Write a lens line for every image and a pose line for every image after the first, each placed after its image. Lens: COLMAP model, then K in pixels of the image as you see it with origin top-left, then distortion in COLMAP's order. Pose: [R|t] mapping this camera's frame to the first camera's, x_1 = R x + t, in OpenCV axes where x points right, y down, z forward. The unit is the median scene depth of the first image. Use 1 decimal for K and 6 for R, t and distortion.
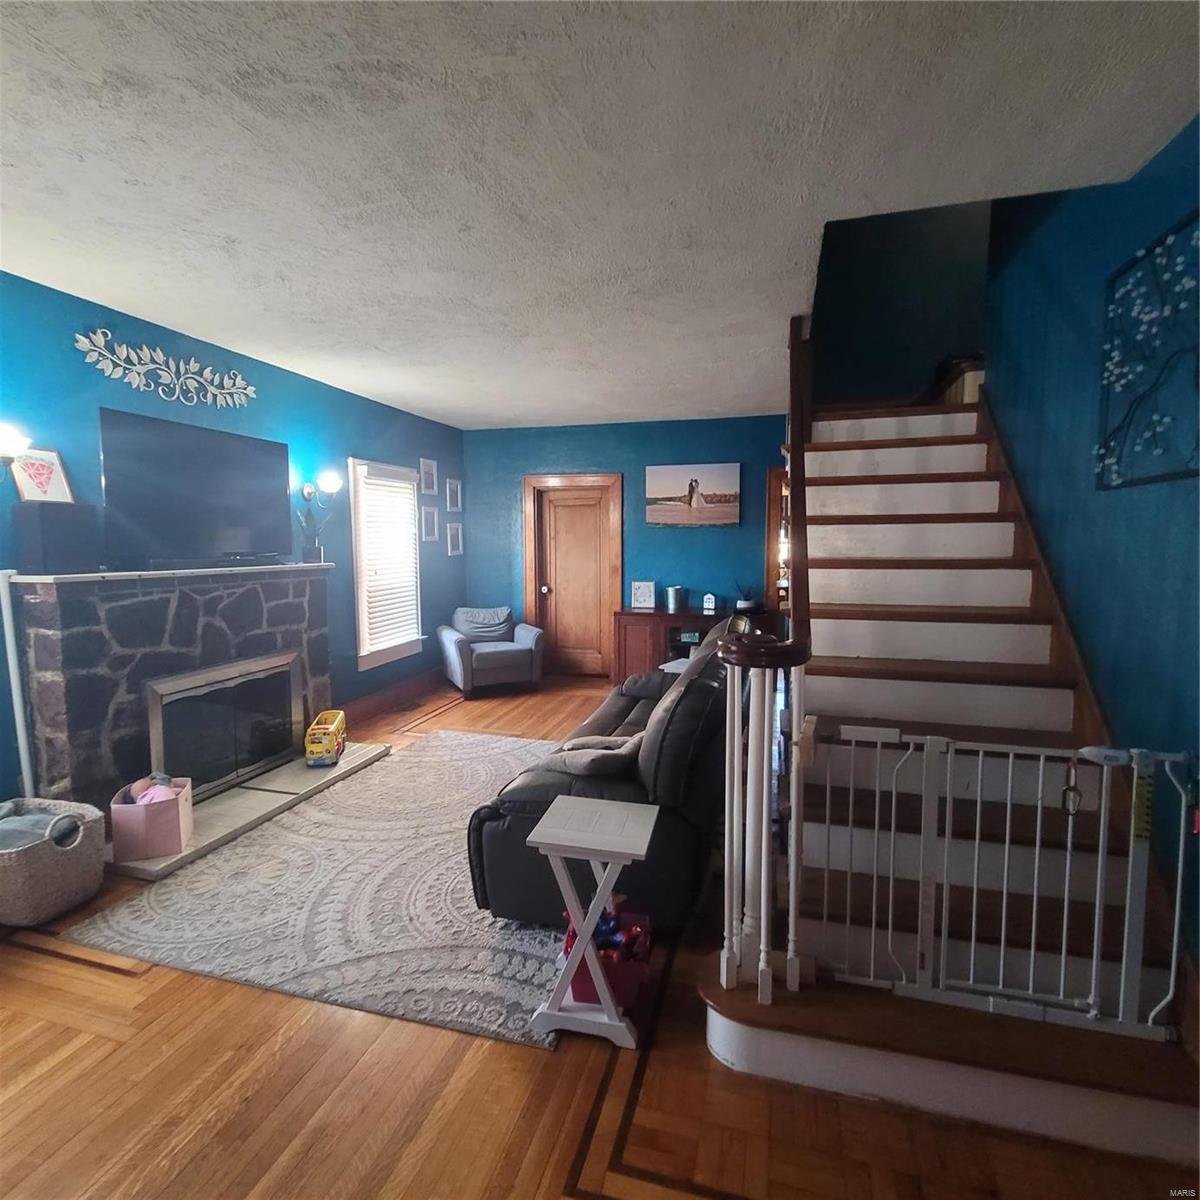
lens RADIAL K [[655.4, 0, 593.4], [0, 655.4, 600.2], [0, 0, 1]] dist [0.005731, -0.001555]
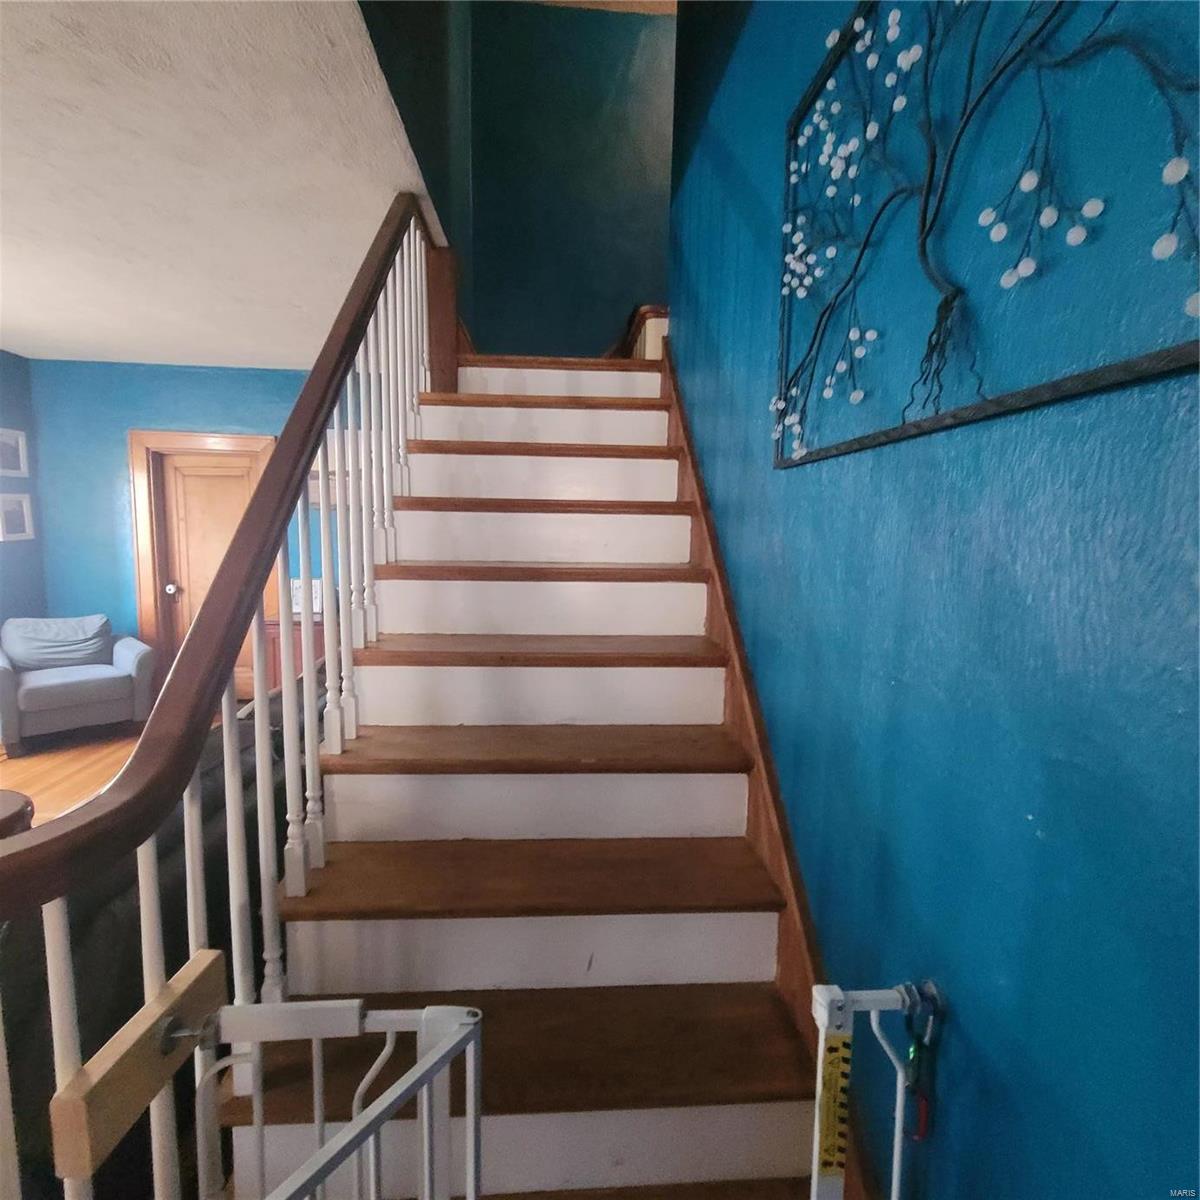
lens RADIAL K [[655.4, 0, 596.9], [0, 655.4, 603.4], [0, 0, 1]] dist [0.005731, -0.001555]
pose [[0.938525, -0.015696, 0.344855, 0.242926], [0.006677, 0.999604, 0.027324, -0.034928], [-0.345147, -0.023341, 0.938258, 0.292644]]
